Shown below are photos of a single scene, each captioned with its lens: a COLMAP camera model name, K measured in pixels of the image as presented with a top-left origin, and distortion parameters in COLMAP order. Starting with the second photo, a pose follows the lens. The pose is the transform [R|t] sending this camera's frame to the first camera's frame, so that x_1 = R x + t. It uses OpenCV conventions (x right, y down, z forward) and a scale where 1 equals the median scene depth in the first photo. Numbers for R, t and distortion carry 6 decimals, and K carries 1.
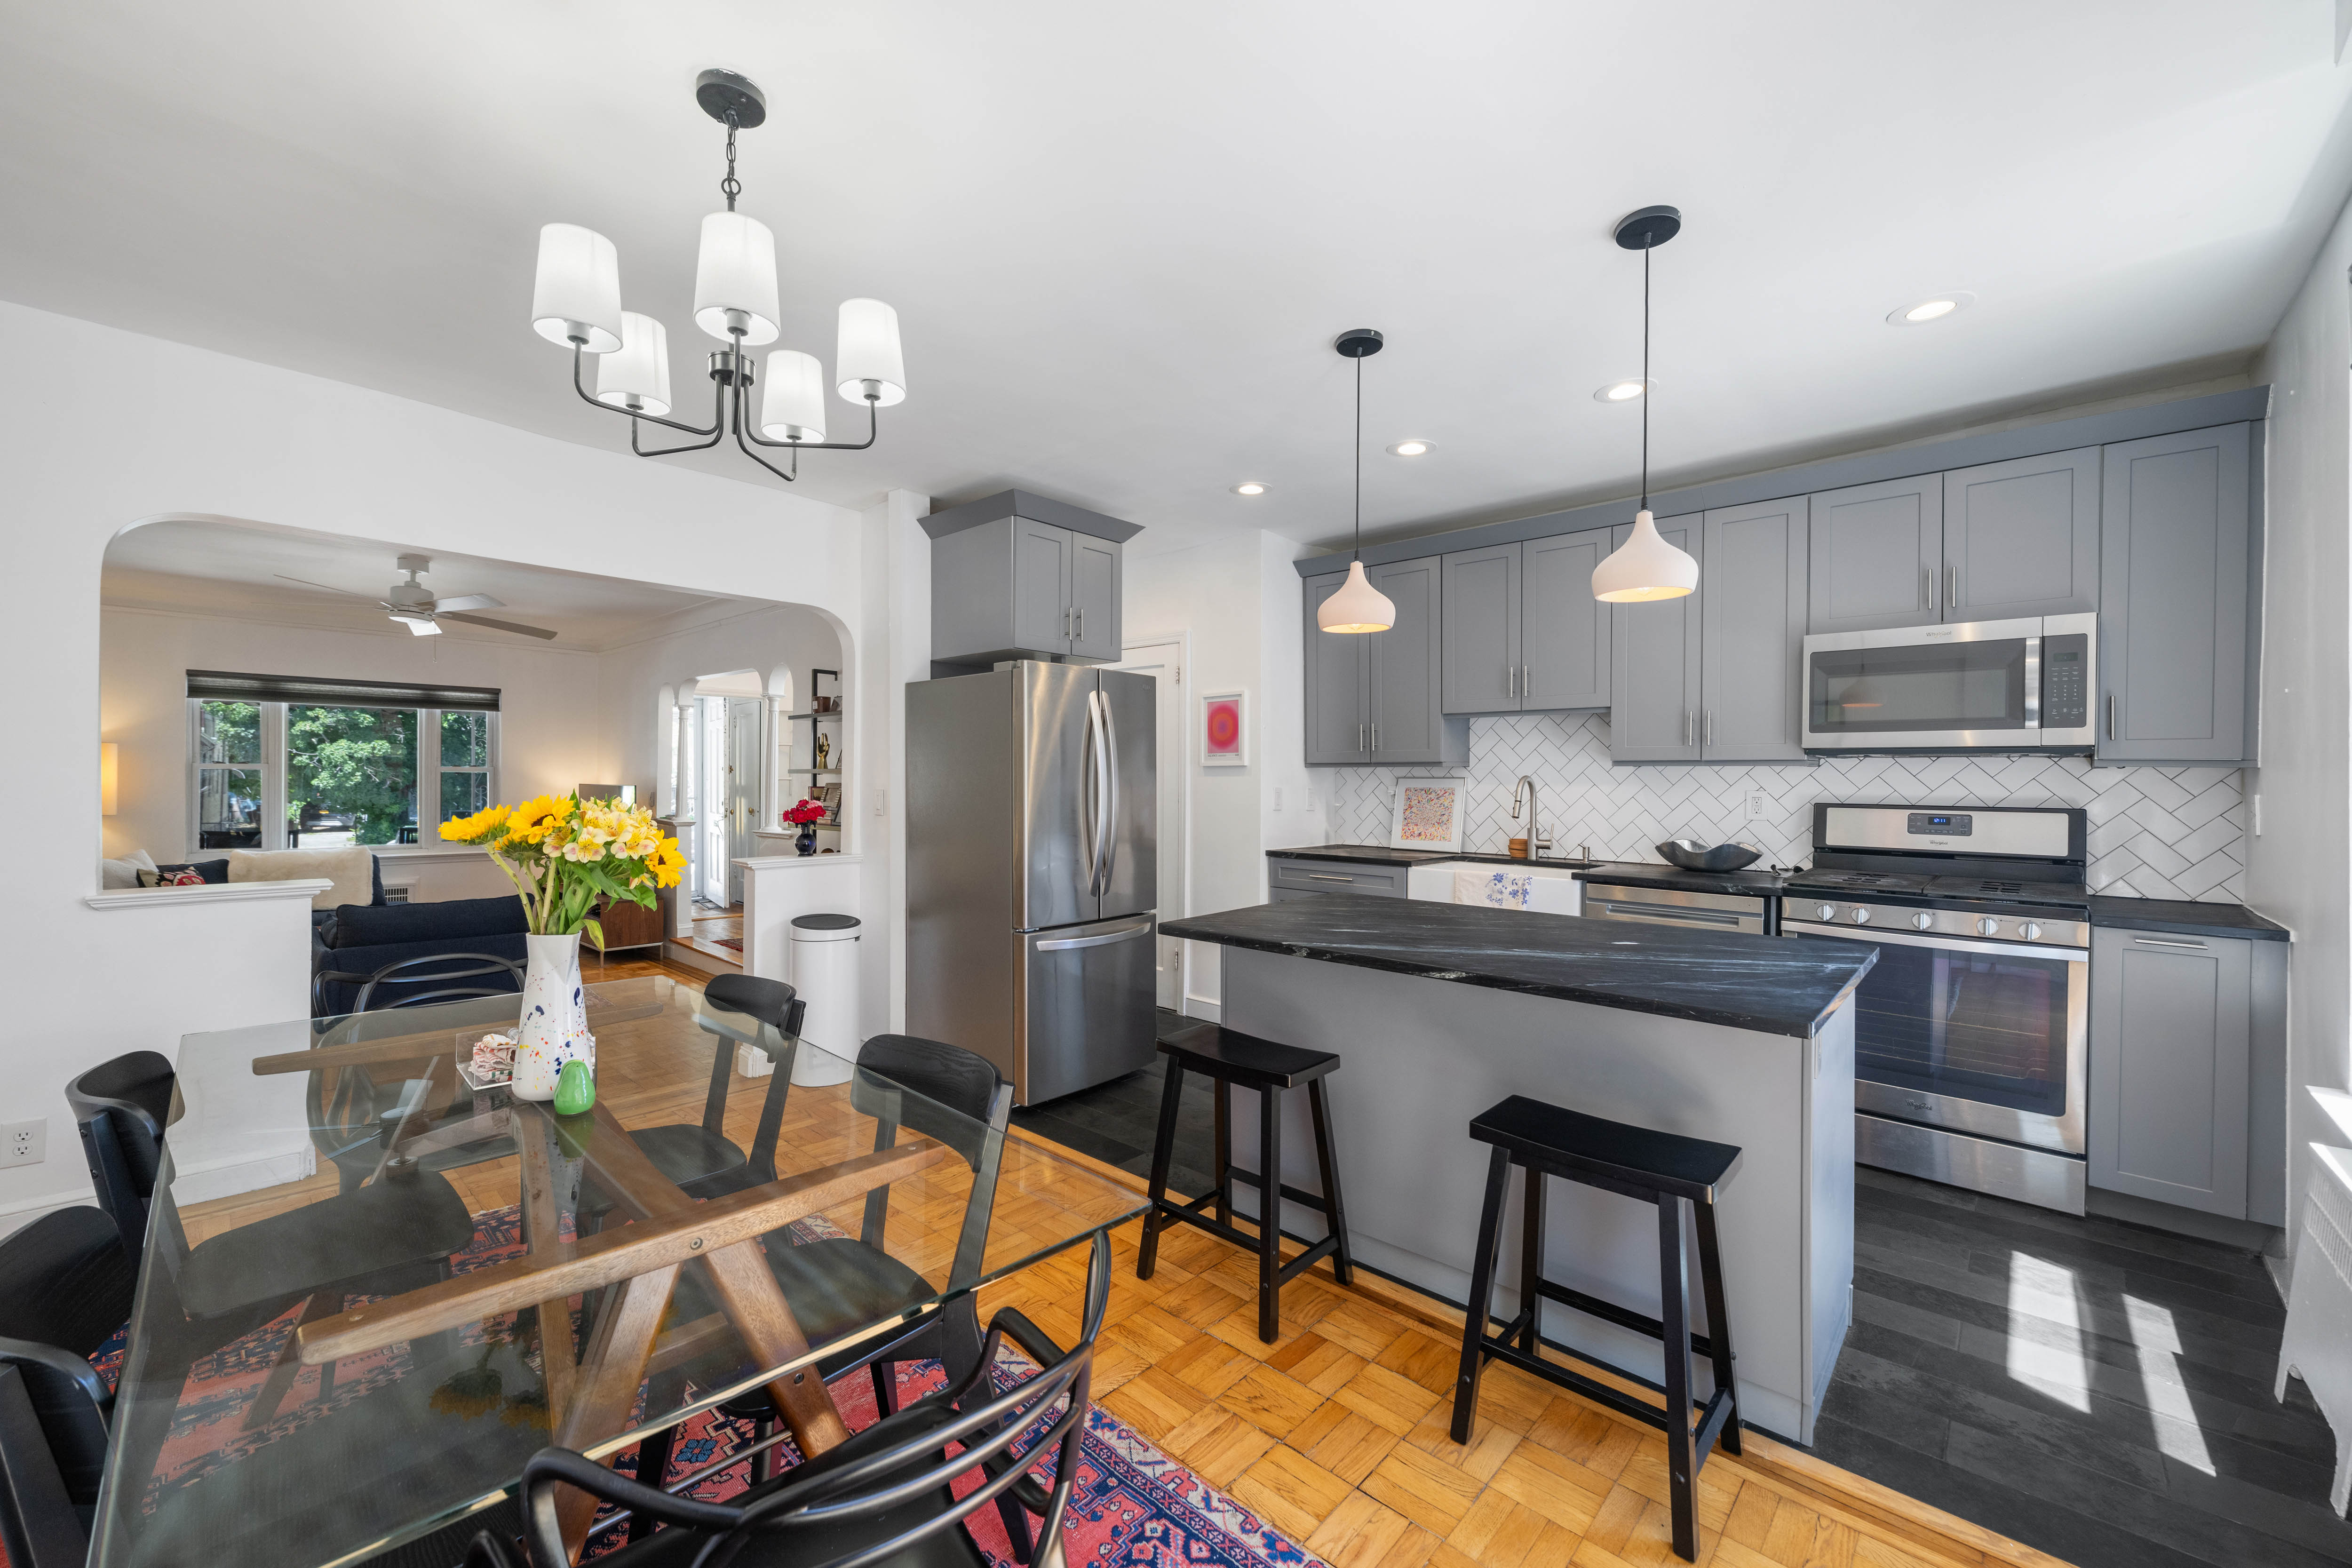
lens RADIAL K [[942.2, 0, 1165.0], [0, 942.2, 778.0], [0, 0, 1]] dist [0.000133, 0.000068]
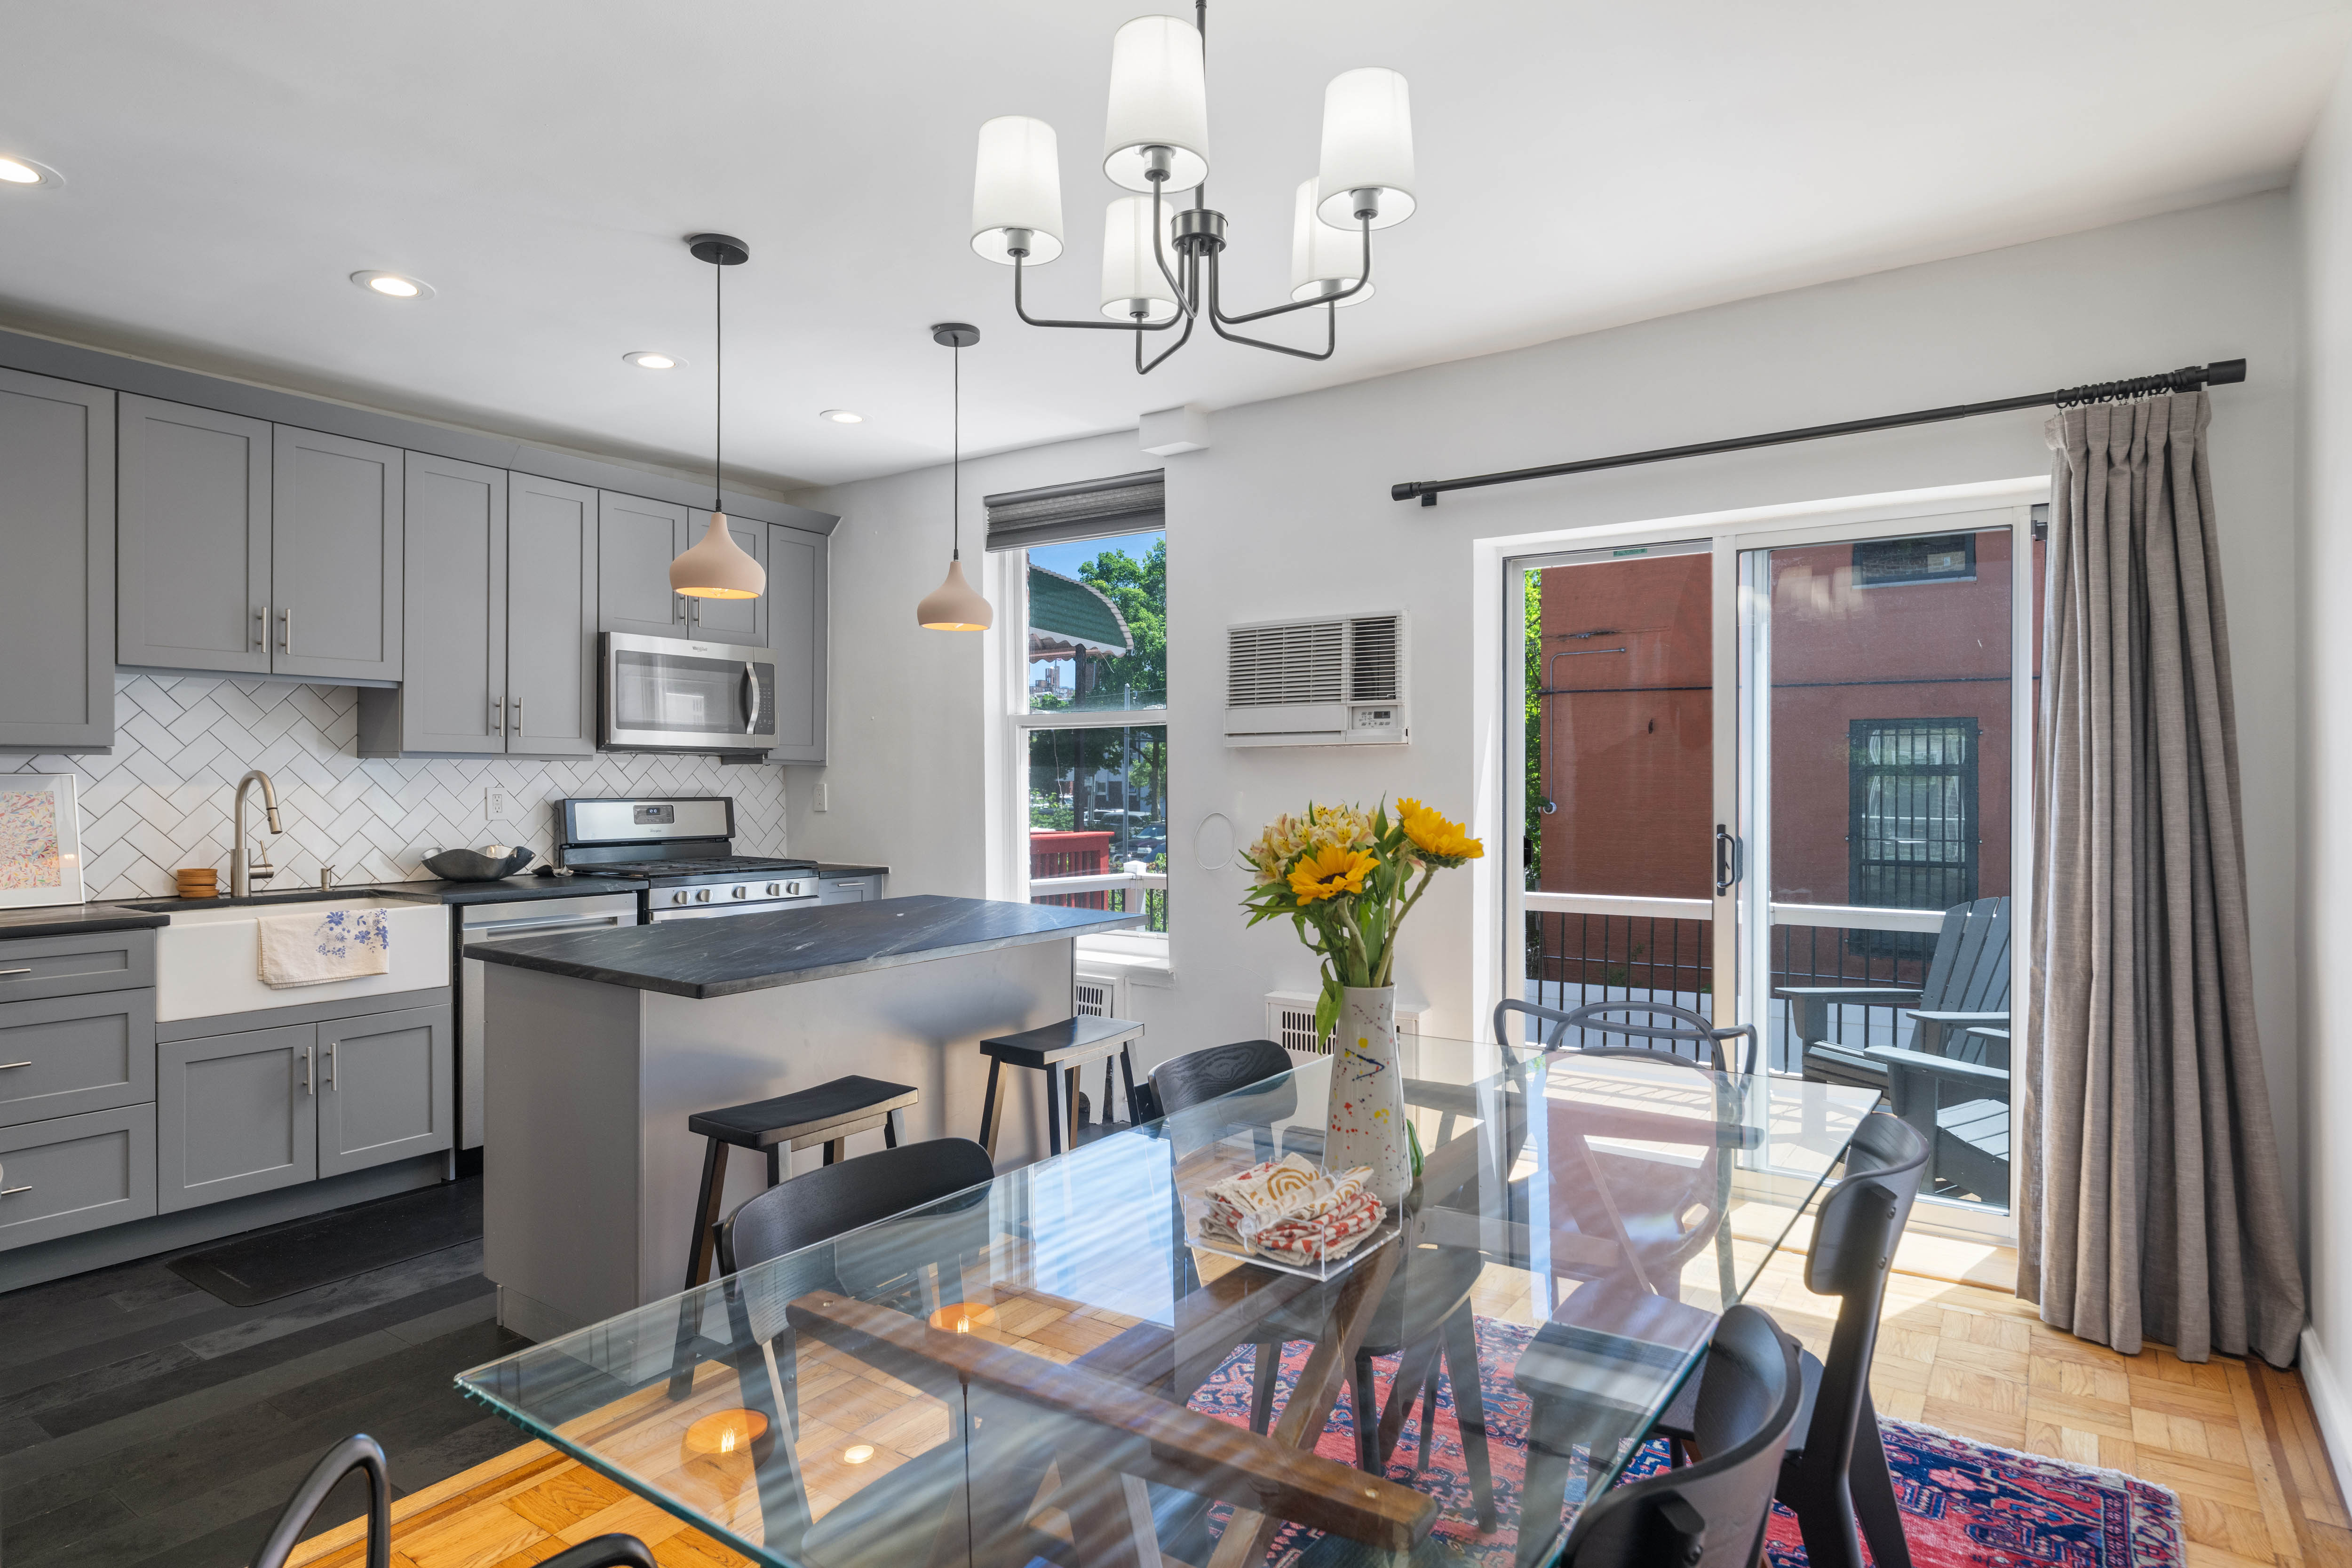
lens RADIAL K [[1299.8, 0, 1167.8], [0, 1299.8, 772.2], [0, 0, 1]] dist [0.001381, -0.000016]
pose [[-0.150549, -0.000964, 0.988602, -0.655608], [0.001265, 0.999999, 0.001167, -0.001645], [-0.988602, 0.001426, -0.150547, 0.519941]]
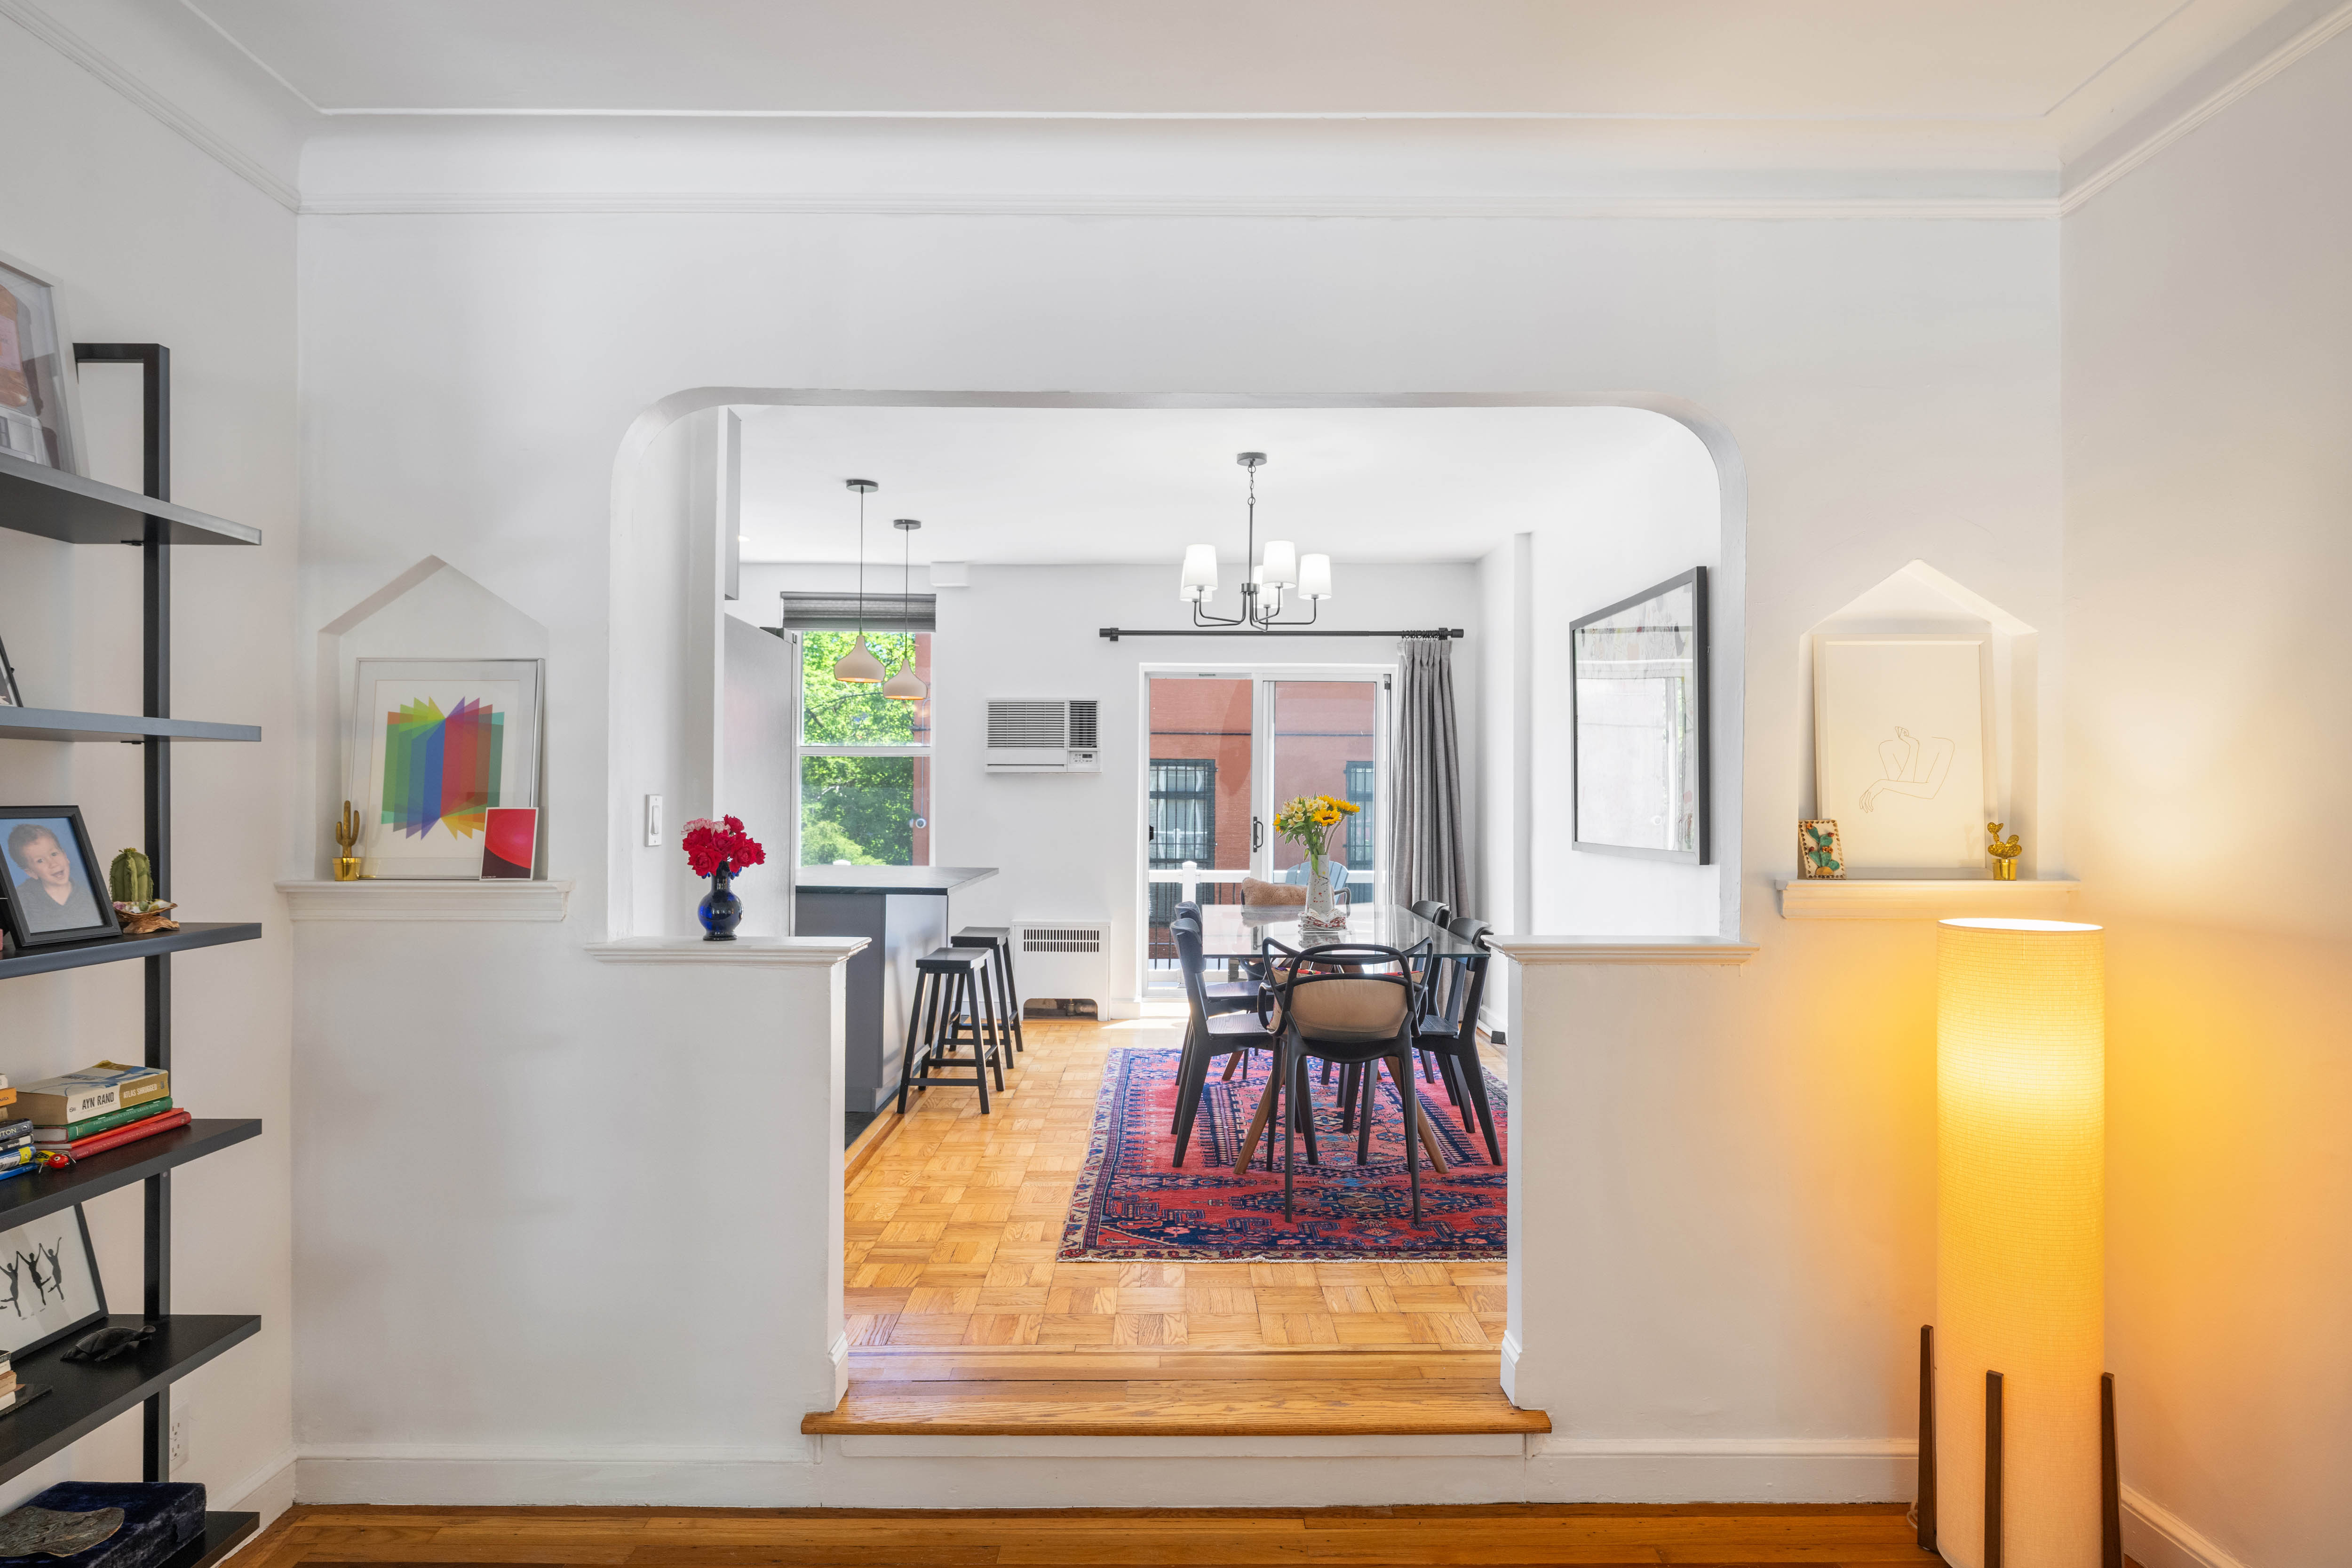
lens RADIAL K [[1299.8, 0, 1181.7], [0, 1299.8, 792.8], [0, 0, 1]] dist [0.001381, -0.000016]
pose [[-0.695024, -0.003331, 0.718979, -1.309087], [-0.011469, 0.999913, -0.006454, 0.027599], [-0.718895, -0.012732, -0.695002, 1.857767]]
